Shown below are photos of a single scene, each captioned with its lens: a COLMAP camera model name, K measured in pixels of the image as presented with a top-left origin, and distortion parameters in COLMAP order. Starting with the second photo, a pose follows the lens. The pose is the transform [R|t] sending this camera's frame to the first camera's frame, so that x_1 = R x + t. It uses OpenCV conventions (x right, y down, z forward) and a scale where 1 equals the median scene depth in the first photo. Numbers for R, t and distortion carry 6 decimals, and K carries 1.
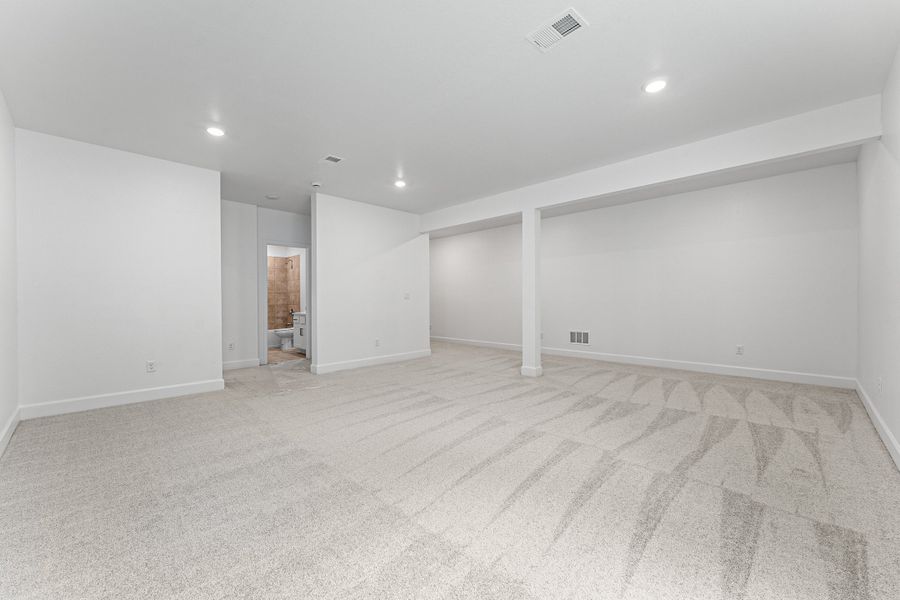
lens RADIAL K [[363.0, 0, 450.0], [0, 363.0, 300.0], [0, 0, 1]] dist [-0.000994, -0.000080]
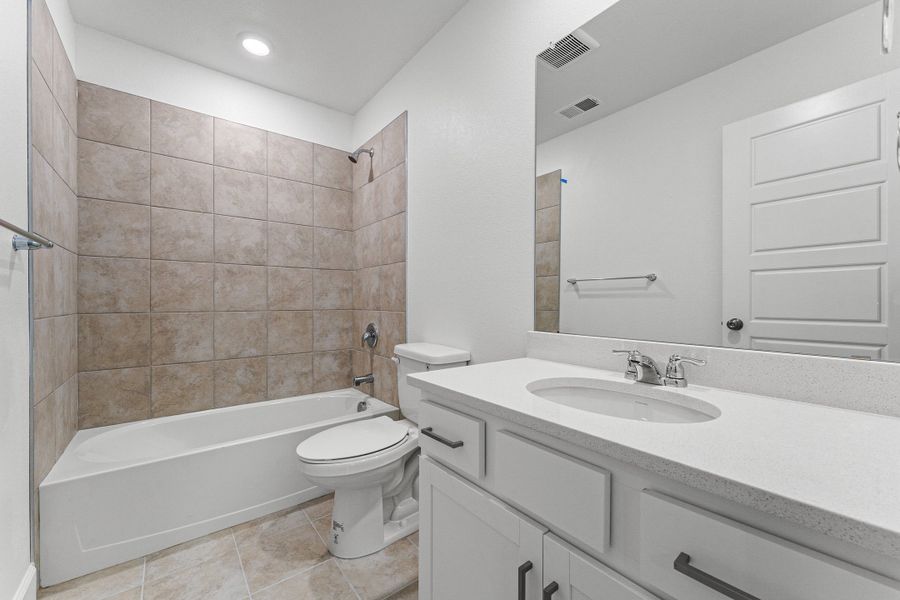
lens RADIAL K [[363.0, 0, 450.0], [0, 363.0, 300.0], [0, 0, 1]] dist [-0.000994, -0.000080]
pose [[0.992953, 0.008596, -0.118200, -0.338317], [-0.008597, 0.999963, 0.000503, 0.004846], [0.118200, 0.000516, 0.992990, 0.721891]]
